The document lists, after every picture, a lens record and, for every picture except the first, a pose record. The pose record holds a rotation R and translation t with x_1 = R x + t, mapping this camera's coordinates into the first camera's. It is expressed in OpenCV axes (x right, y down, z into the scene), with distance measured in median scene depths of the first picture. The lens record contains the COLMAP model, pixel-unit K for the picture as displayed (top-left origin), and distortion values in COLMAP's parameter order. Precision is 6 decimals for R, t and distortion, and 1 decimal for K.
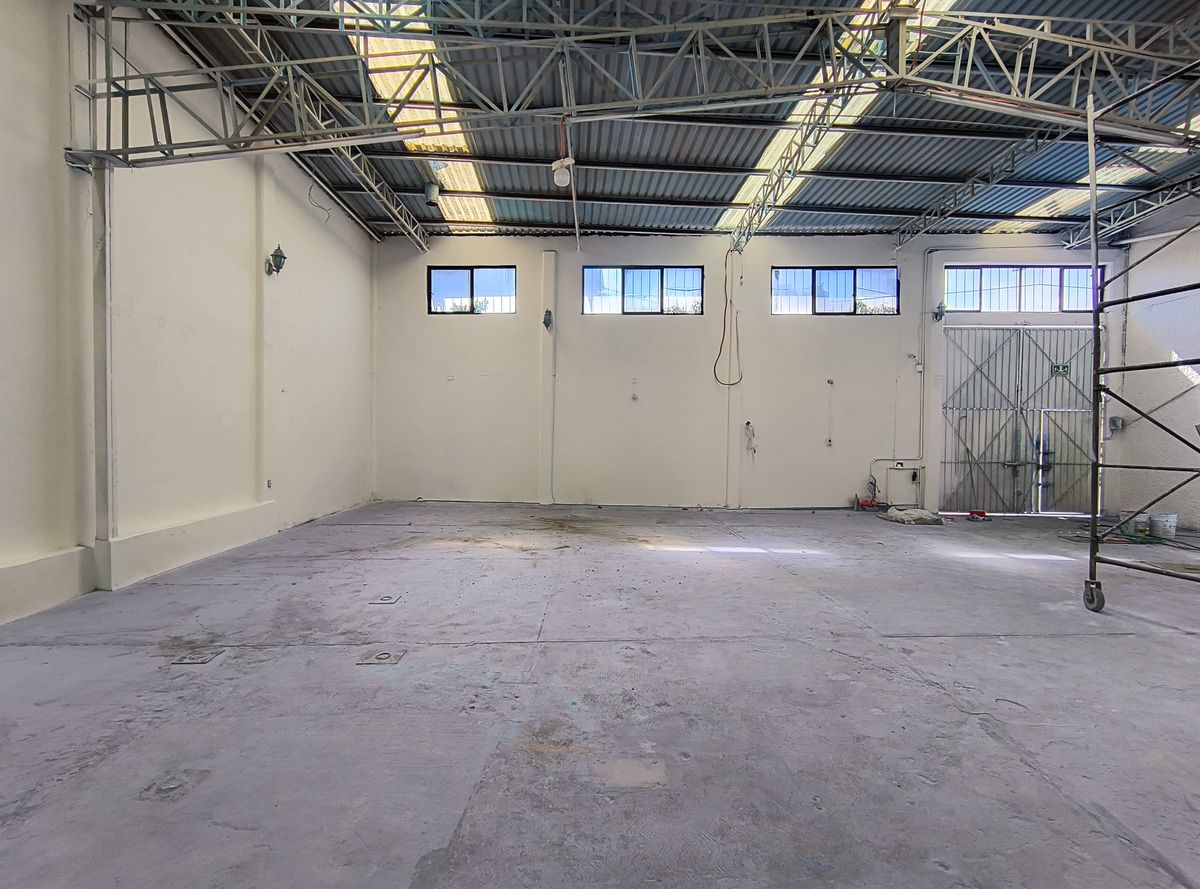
lens RADIAL K [[546.8, 0, 597.2], [0, 546.8, 448.3], [0, 0, 1]] dist [-0.002593, 0.000951]
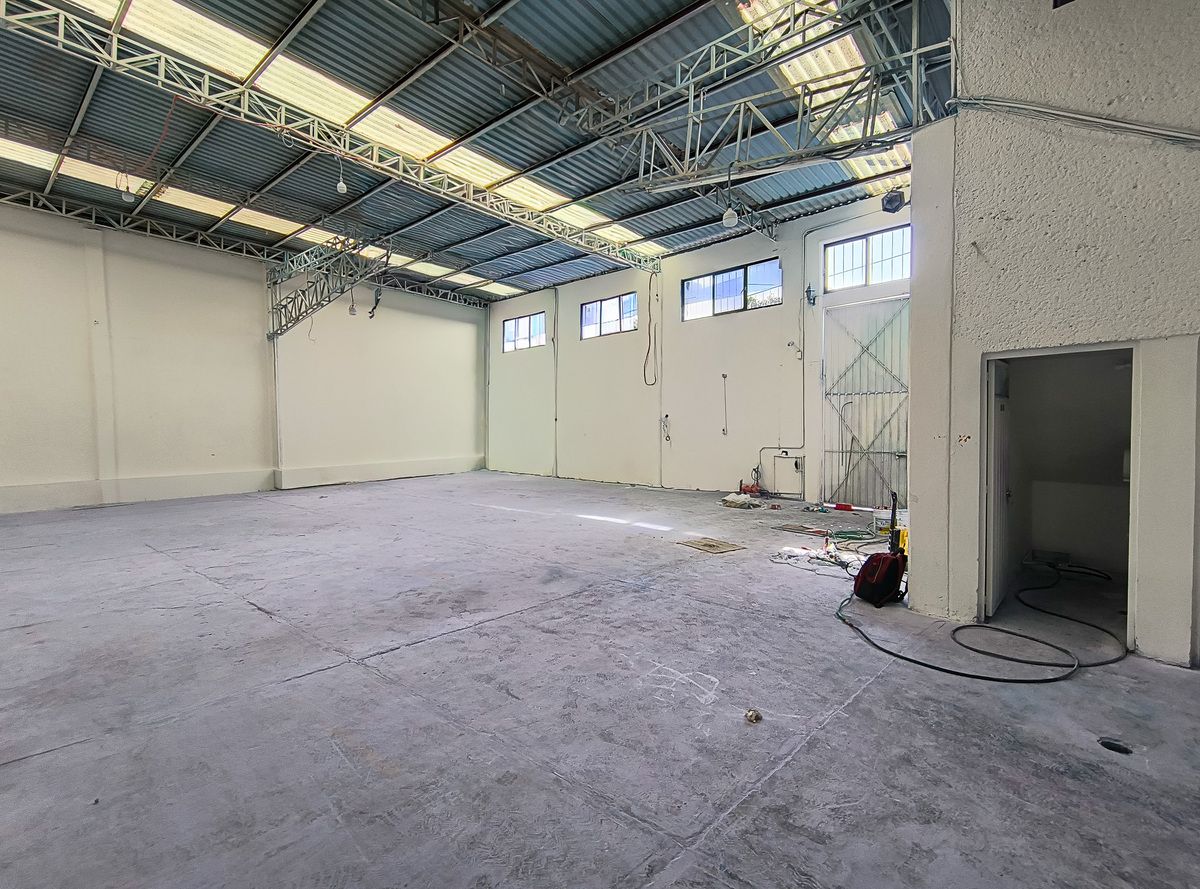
lens RADIAL K [[546.8, 0, 607.5], [0, 546.8, 434.7], [0, 0, 1]] dist [-0.002593, 0.000951]
pose [[0.736193, -0.003257, -0.676763, 1.019190], [0.003439, 0.999994, -0.001072, -0.003968], [0.676762, -0.001538, 0.736200, 0.042416]]
